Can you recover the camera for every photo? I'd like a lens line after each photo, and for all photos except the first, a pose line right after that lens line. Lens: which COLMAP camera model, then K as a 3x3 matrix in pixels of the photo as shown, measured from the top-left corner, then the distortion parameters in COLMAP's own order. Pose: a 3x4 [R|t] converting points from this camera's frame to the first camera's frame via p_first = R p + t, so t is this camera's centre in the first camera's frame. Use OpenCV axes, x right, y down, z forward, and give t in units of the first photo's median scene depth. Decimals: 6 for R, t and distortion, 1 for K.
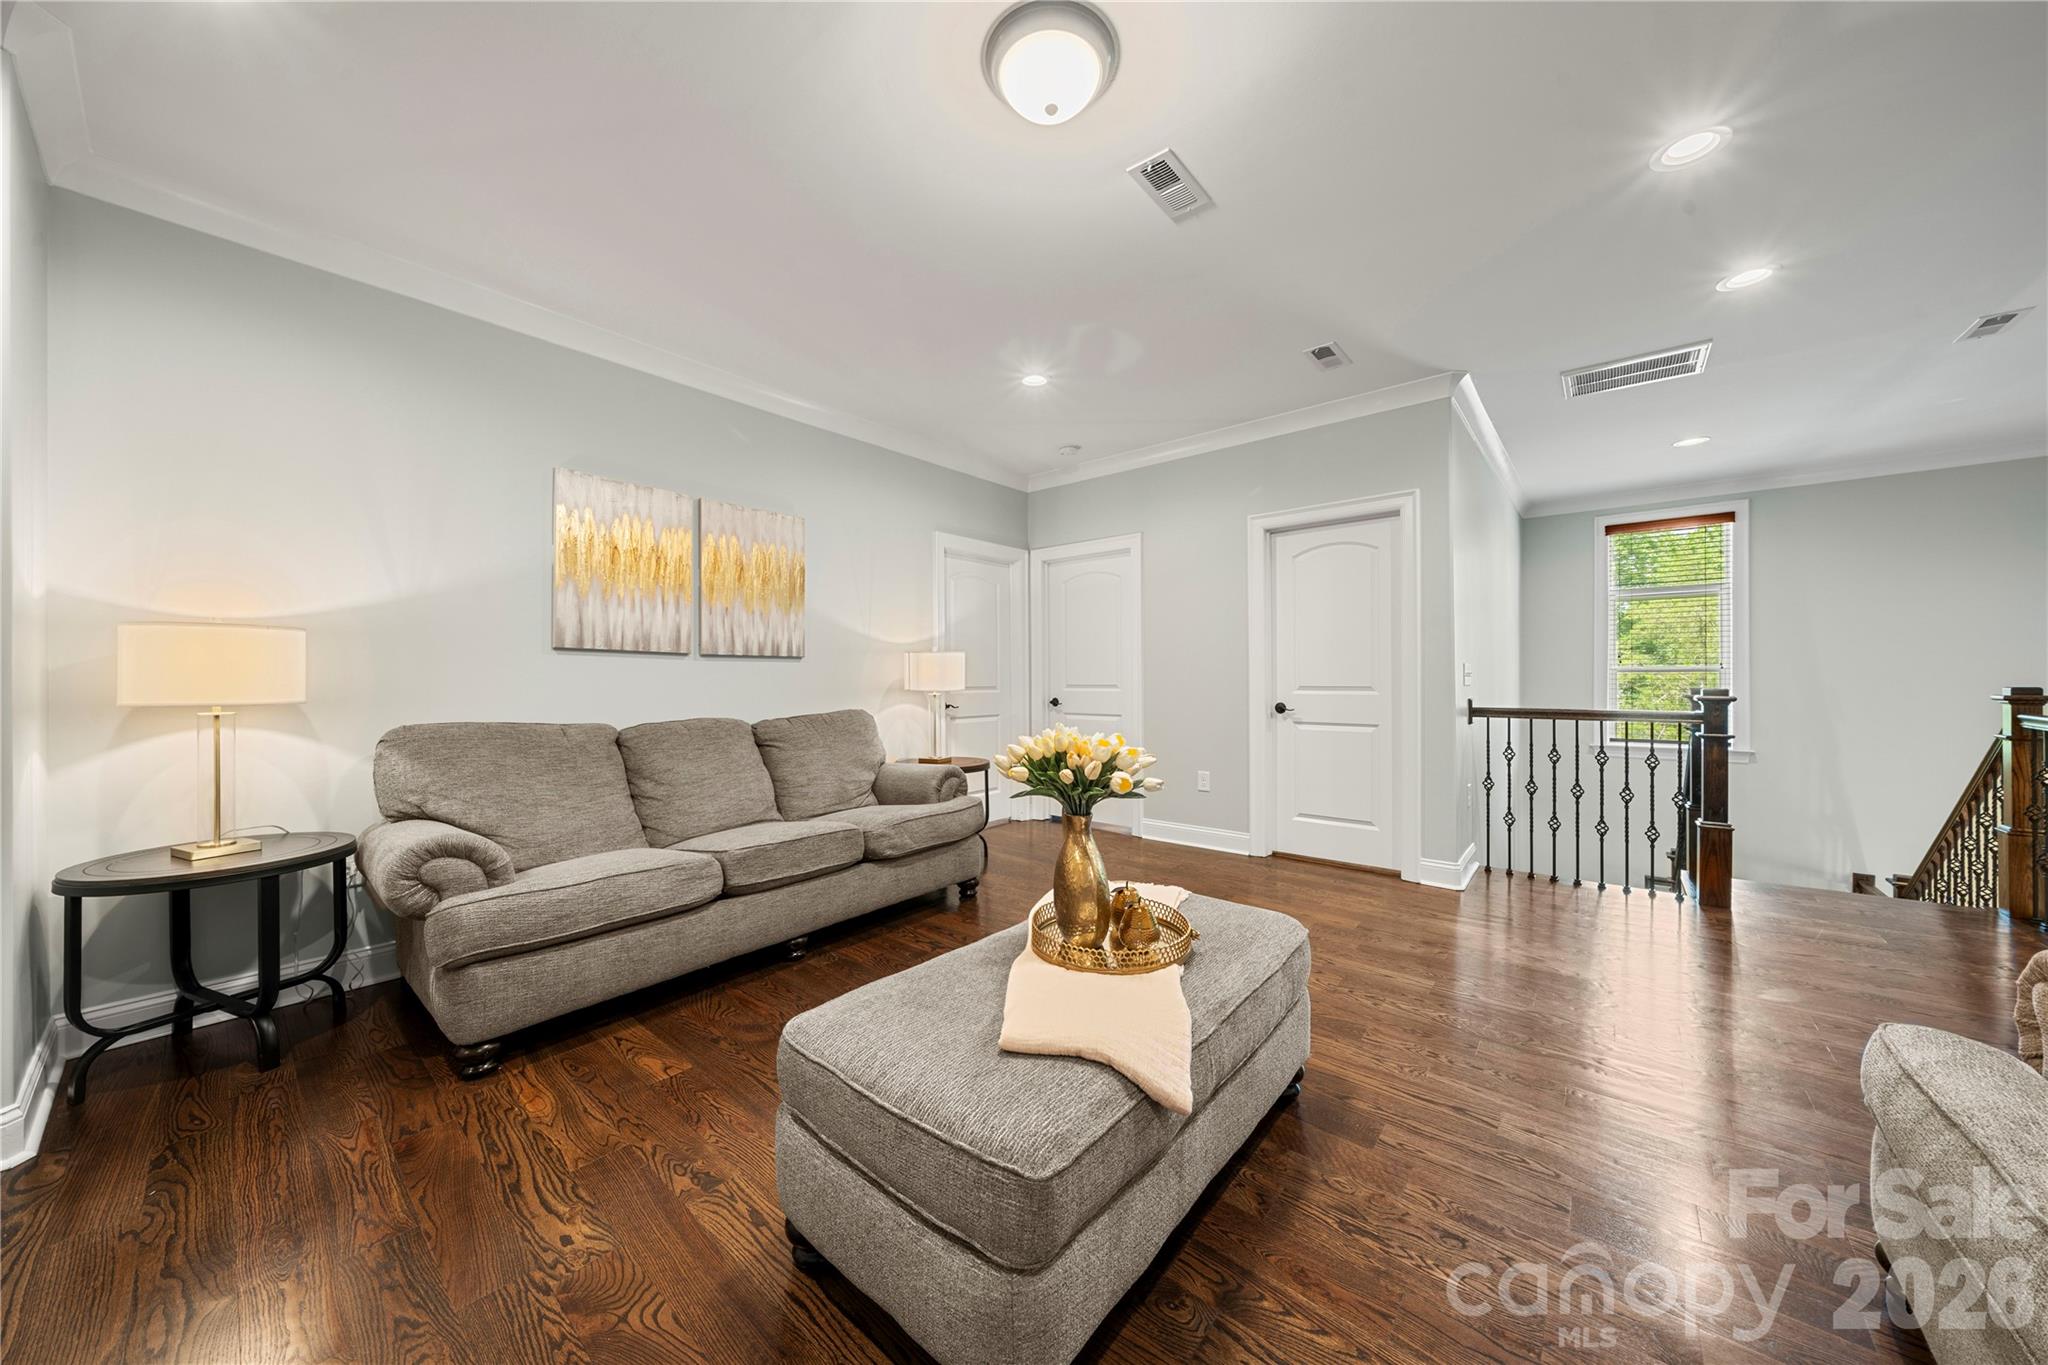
lens RADIAL K [[689.8, 0, 1021.7], [0, 689.8, 685.0], [0, 0, 1]] dist [-0.000557, -0.000180]
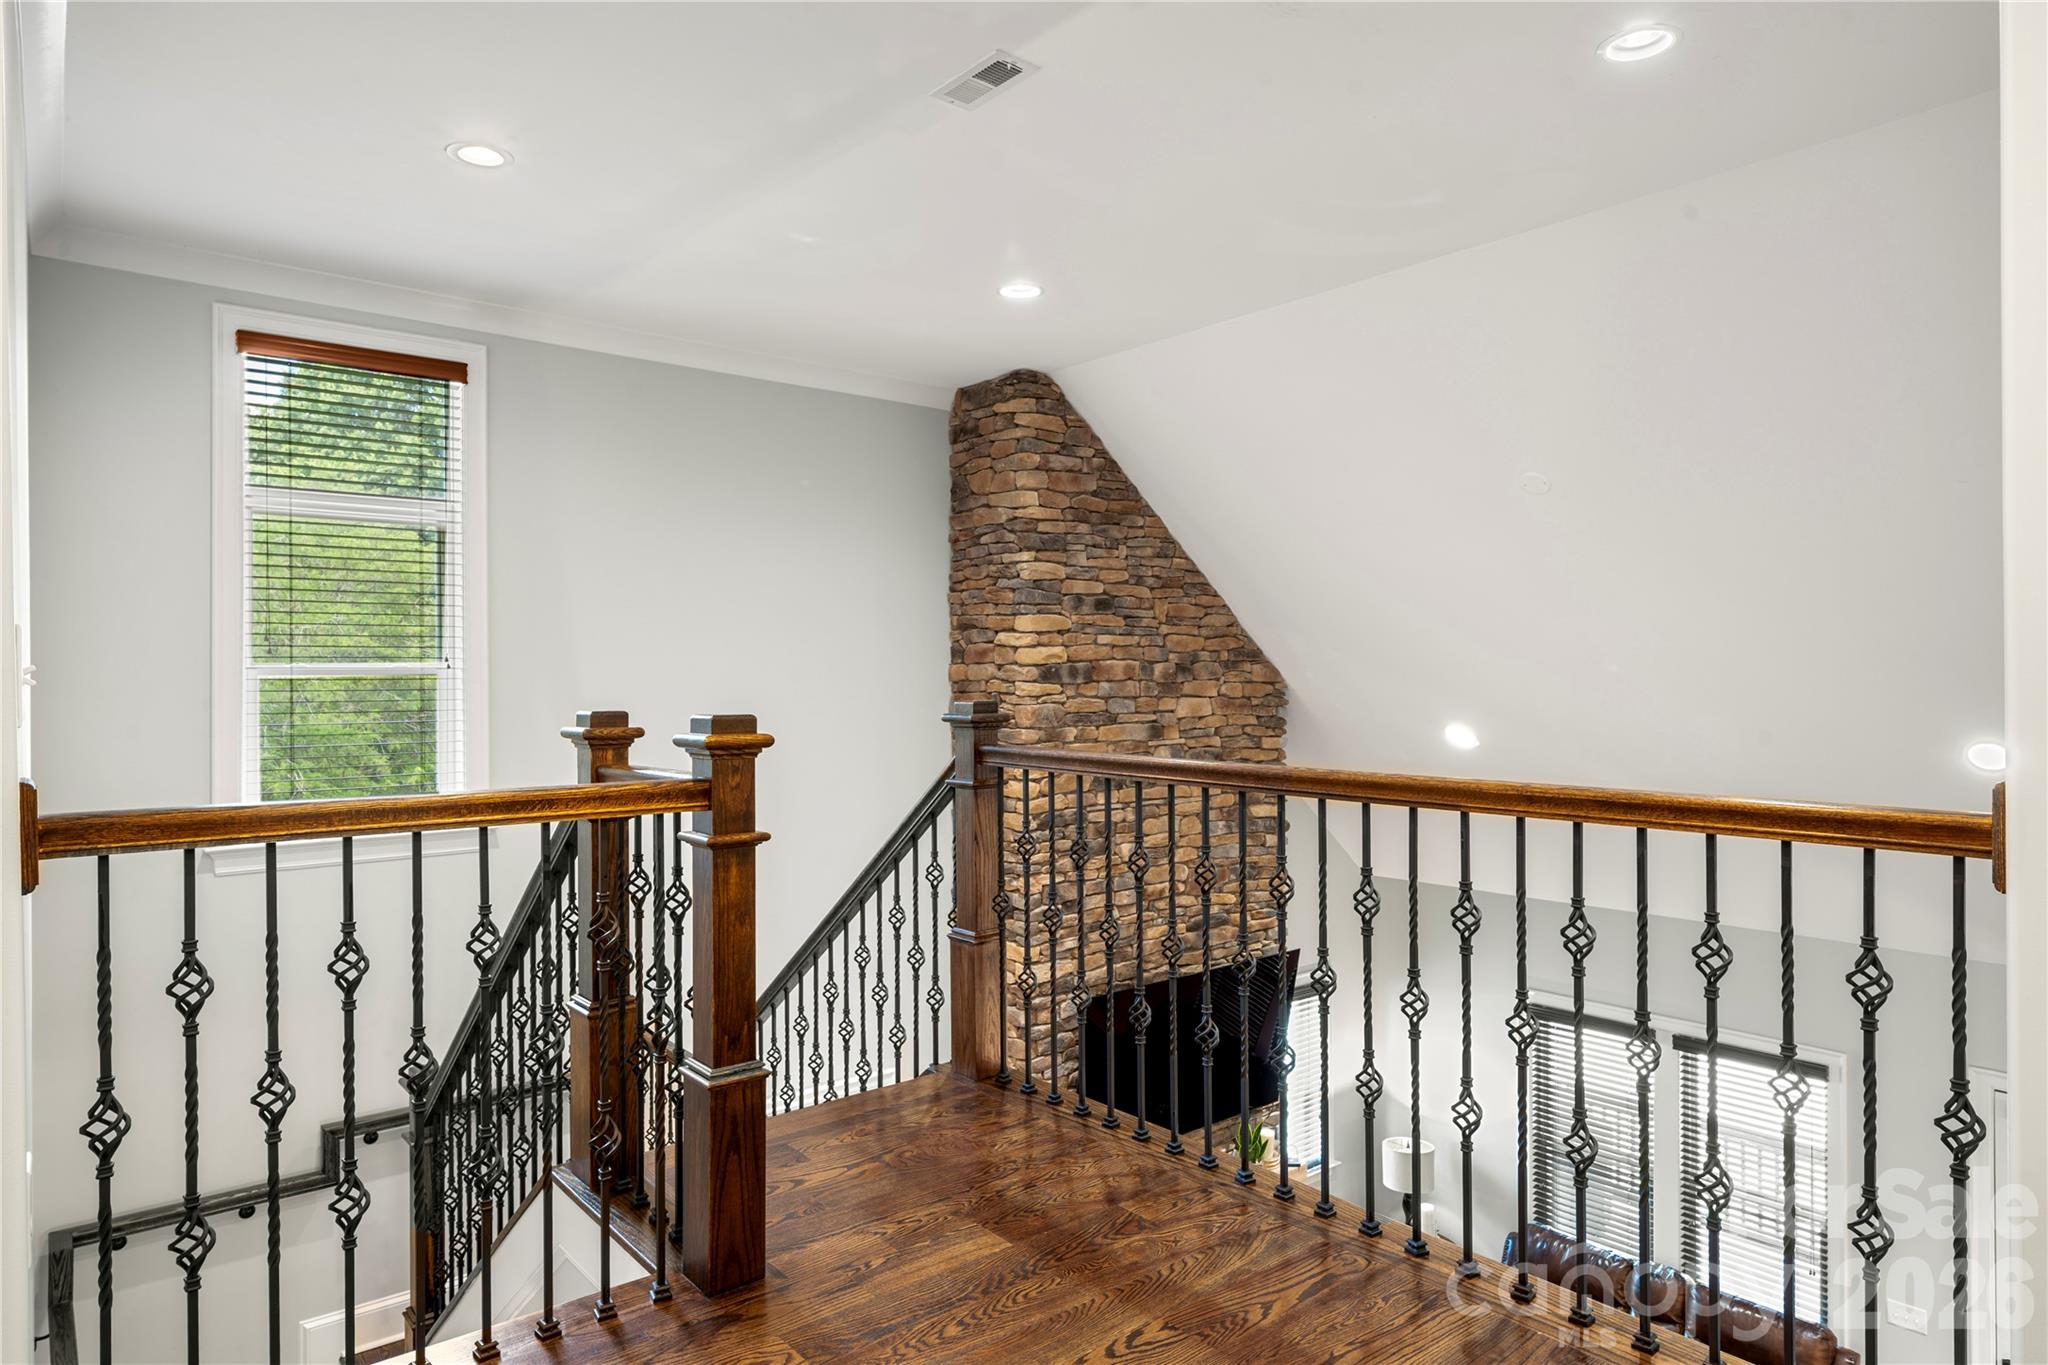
lens RADIAL K [[1189.4, 0, 1024.0], [0, 1189.4, 682.5], [0, 0, 1]] dist [-0.002647, -0.000406]
pose [[0.186001, -0.002109, 0.982547, 0.330633], [0.009459, 0.999955, 0.000355, -0.009916], [-0.982504, 0.009228, 0.186013, 0.609183]]
